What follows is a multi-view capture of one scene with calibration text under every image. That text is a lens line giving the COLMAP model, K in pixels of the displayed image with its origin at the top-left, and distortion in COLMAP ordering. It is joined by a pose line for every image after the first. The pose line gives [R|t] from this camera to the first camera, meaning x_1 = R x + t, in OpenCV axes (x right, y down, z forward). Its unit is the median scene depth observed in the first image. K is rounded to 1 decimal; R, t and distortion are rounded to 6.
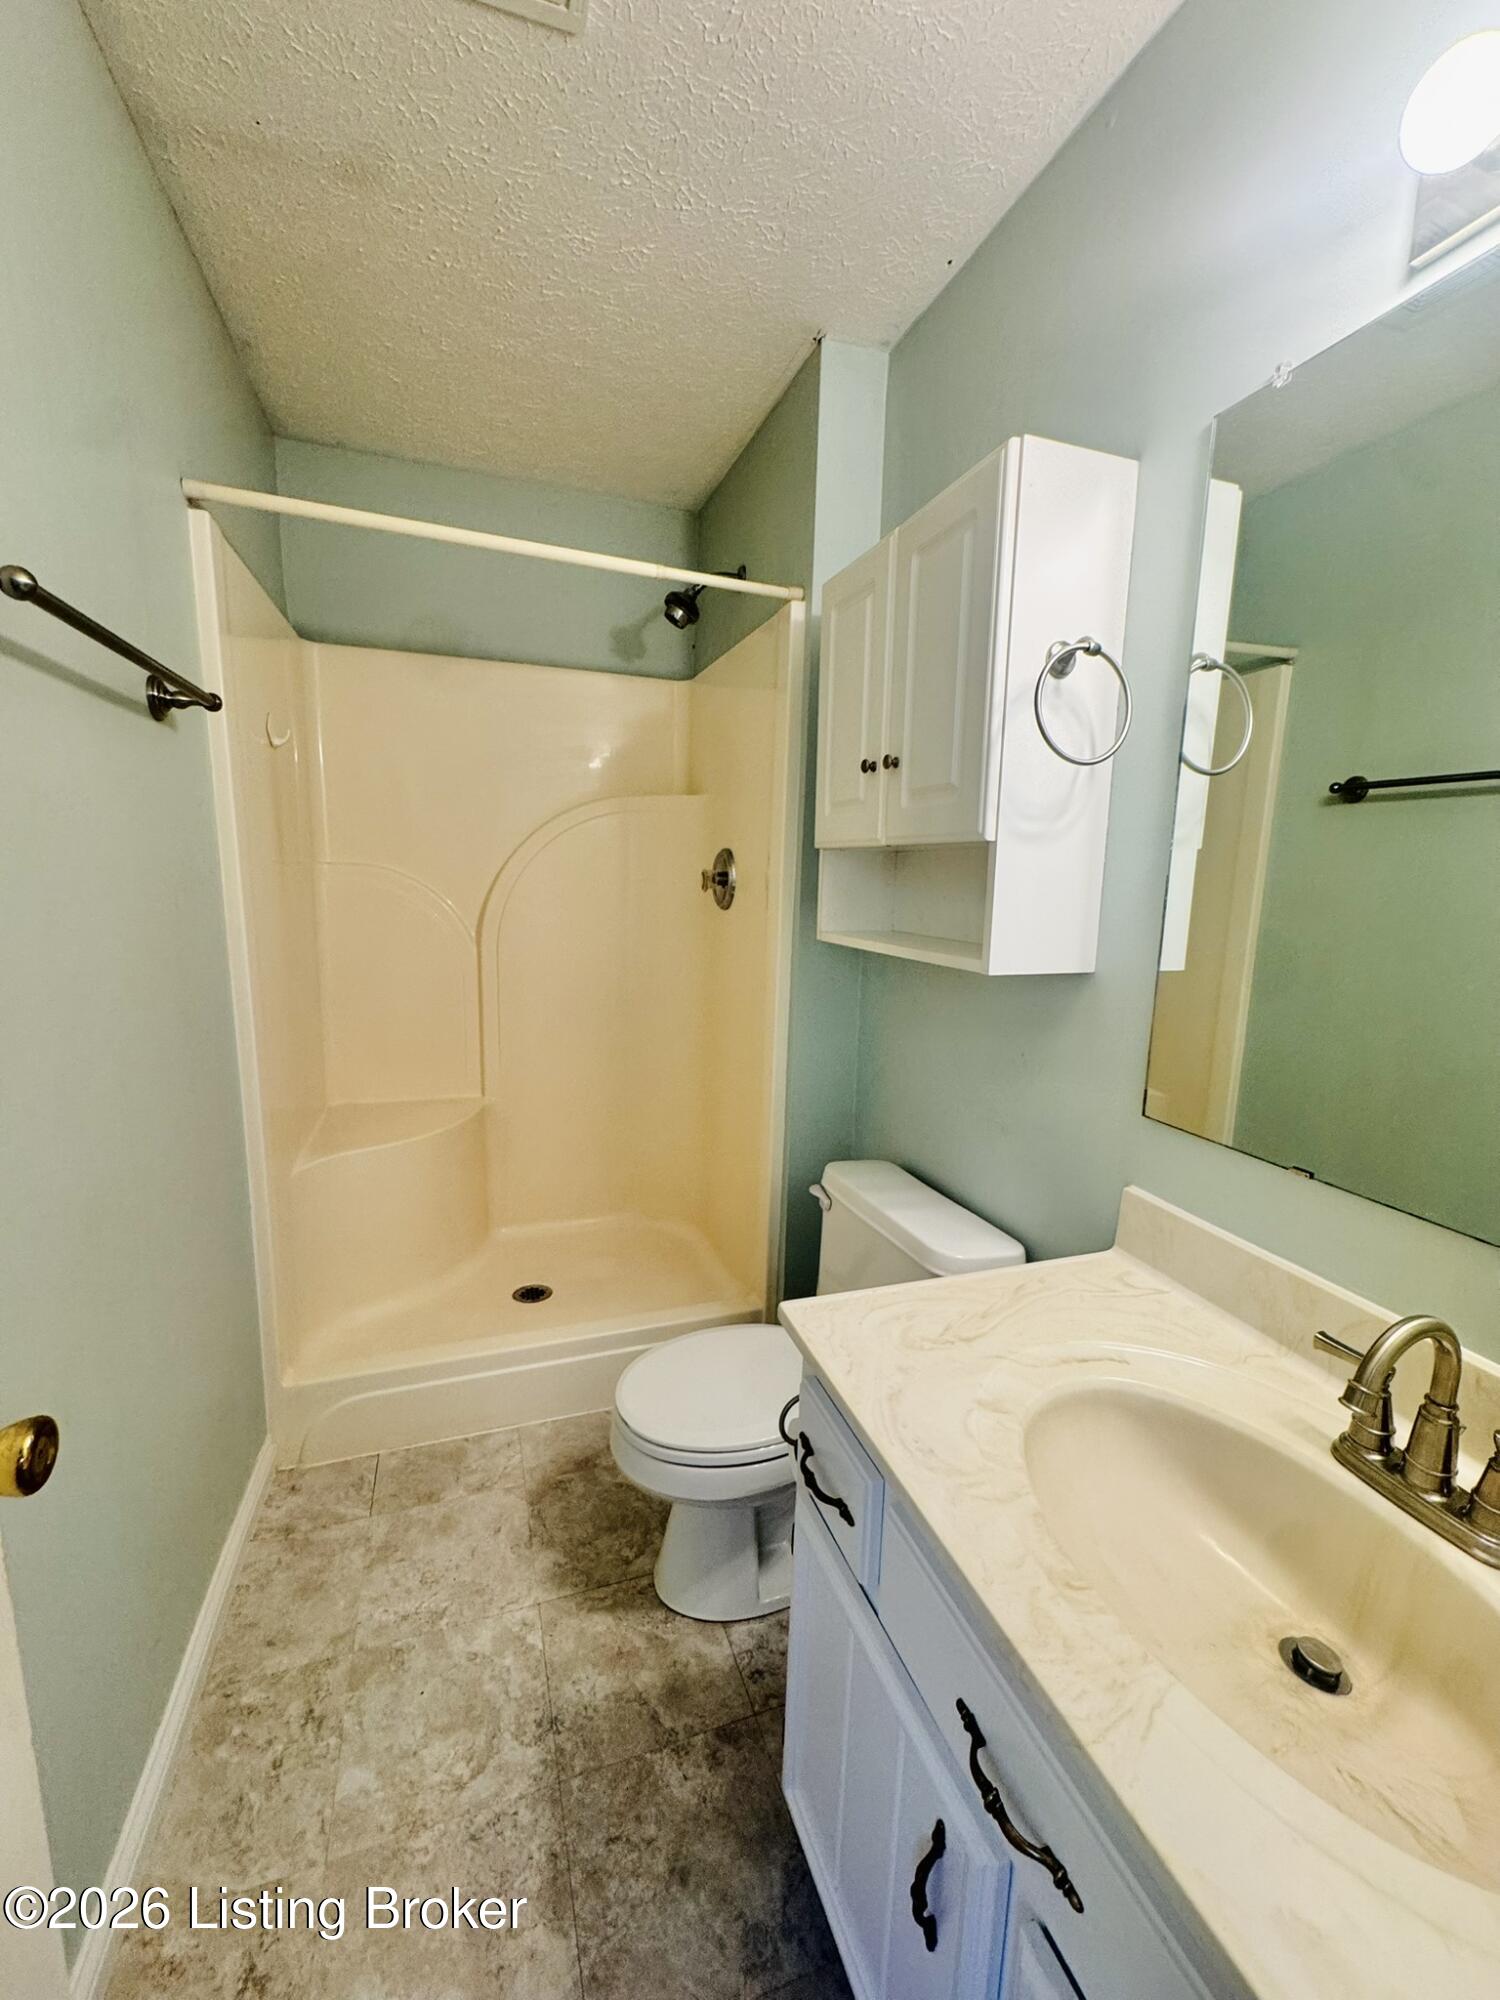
lens RADIAL K [[801.8, 0, 743.8], [0, 801.8, 1002.5], [0, 0, 1]] dist [-0.003565, 0.000140]
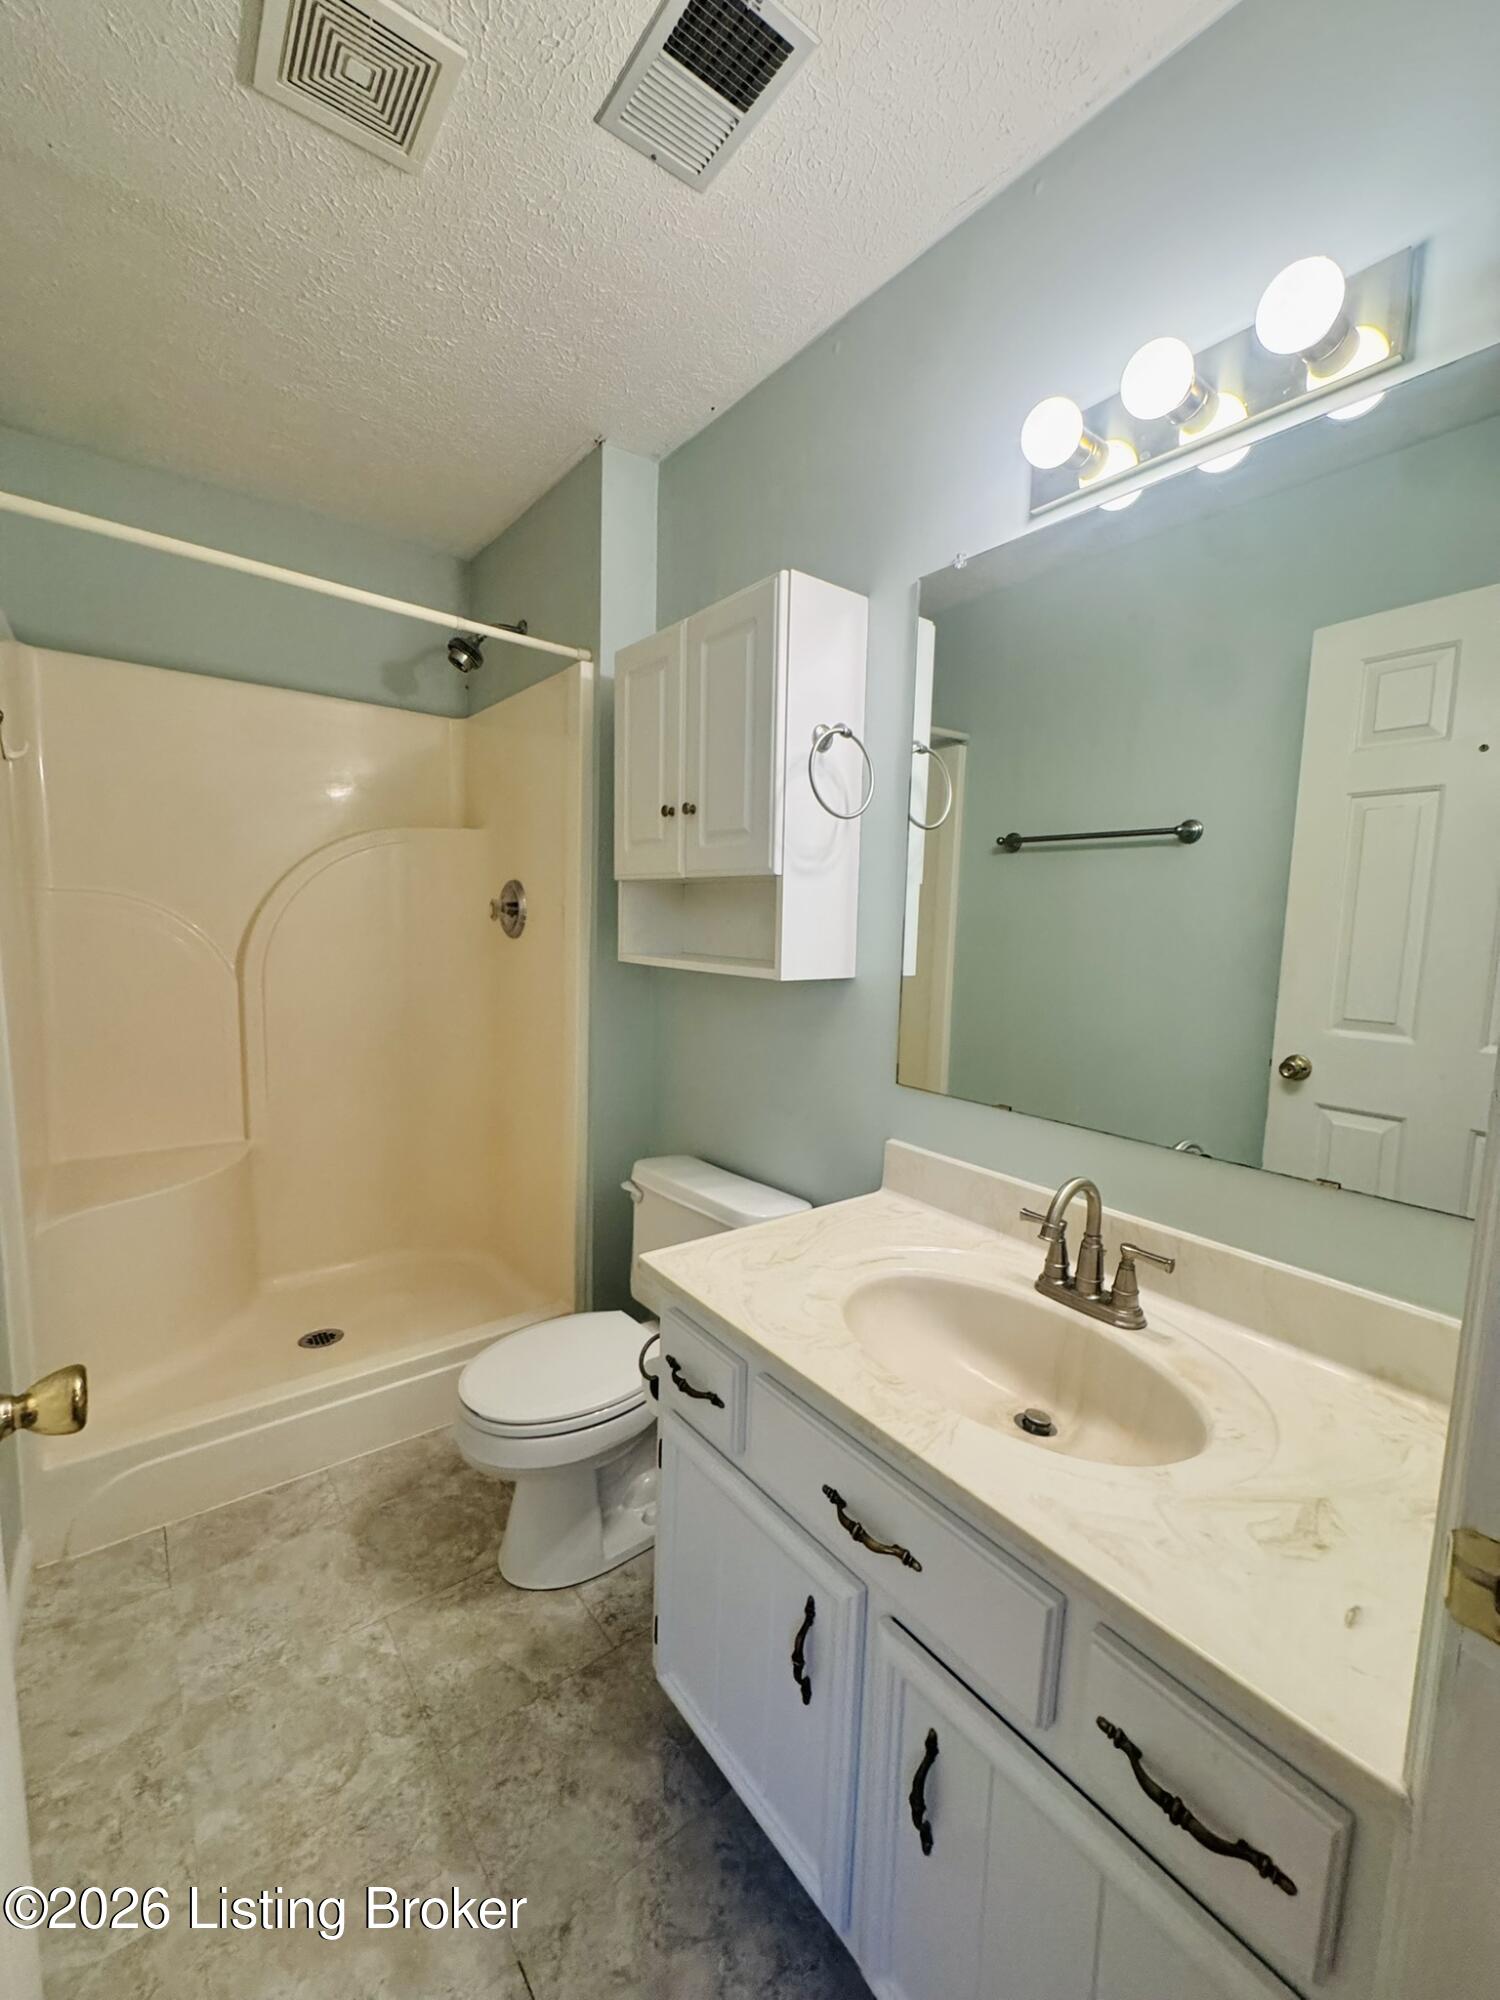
lens RADIAL K [[801.8, 0, 743.8], [0, 801.8, 1002.5], [0, 0, 1]] dist [-0.003565, 0.000140]
pose [[0.947309, -0.033034, 0.318614, -0.140369], [0.047496, 0.998159, -0.037726, 0.041521], [-0.316782, 0.050871, 0.947133, -0.158461]]
